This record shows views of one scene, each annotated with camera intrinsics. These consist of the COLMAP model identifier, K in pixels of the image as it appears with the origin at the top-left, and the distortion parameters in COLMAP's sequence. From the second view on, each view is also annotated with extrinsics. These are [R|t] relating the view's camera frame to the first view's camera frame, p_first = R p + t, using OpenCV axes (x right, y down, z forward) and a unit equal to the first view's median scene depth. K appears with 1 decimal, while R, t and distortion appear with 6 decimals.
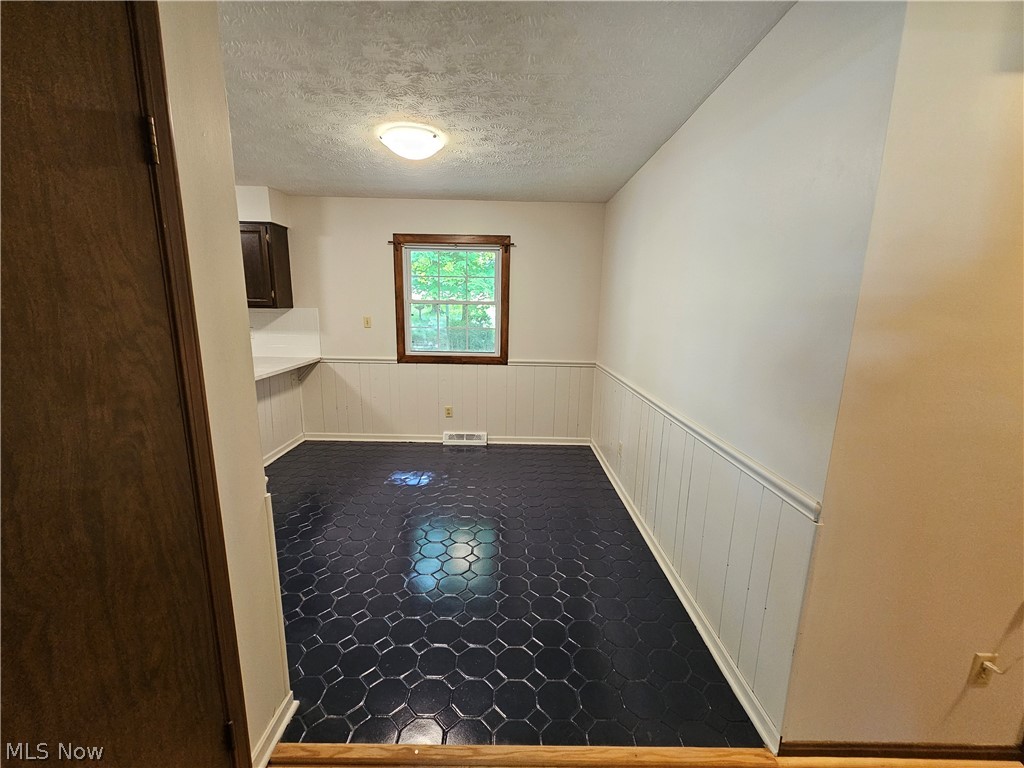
lens RADIAL K [[417.6, 0, 508.1], [0, 417.6, 382.6], [0, 0, 1]] dist [0.003813, -0.000895]
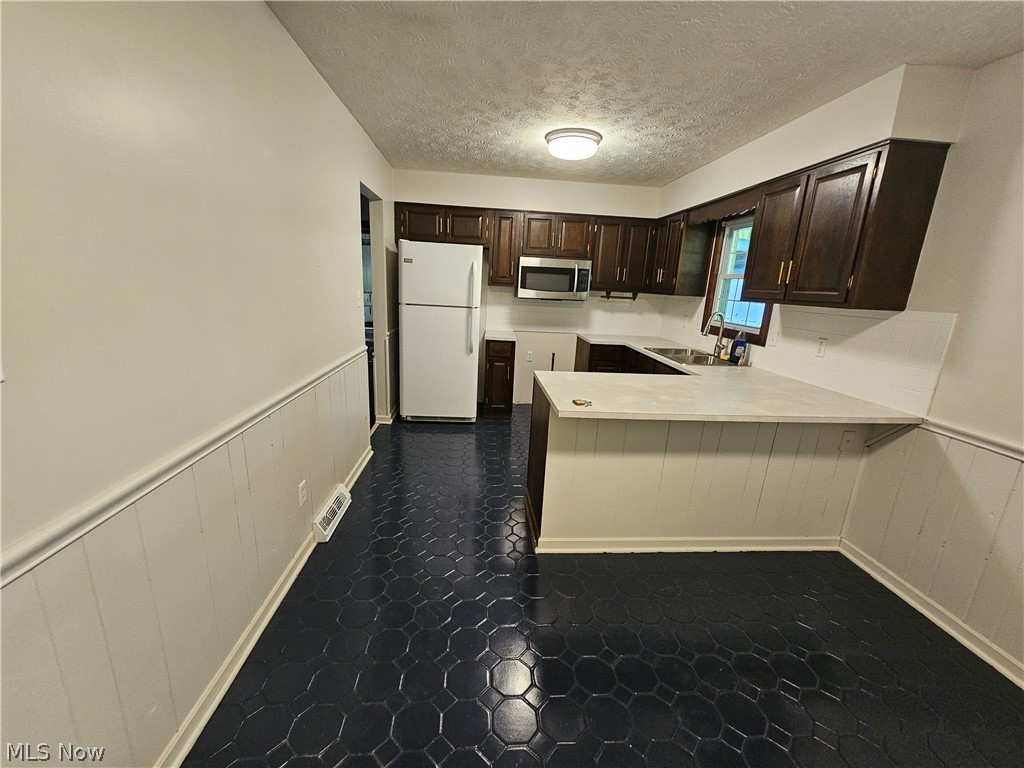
lens RADIAL K [[417.6, 0, 510.8], [0, 417.6, 387.3], [0, 0, 1]] dist [0.003813, -0.000895]
pose [[0.065825, 0.224210, -0.972315, -0.029411], [-0.233026, 0.950939, 0.203505, -0.080246], [0.970240, 0.213179, 0.114843, 0.485720]]
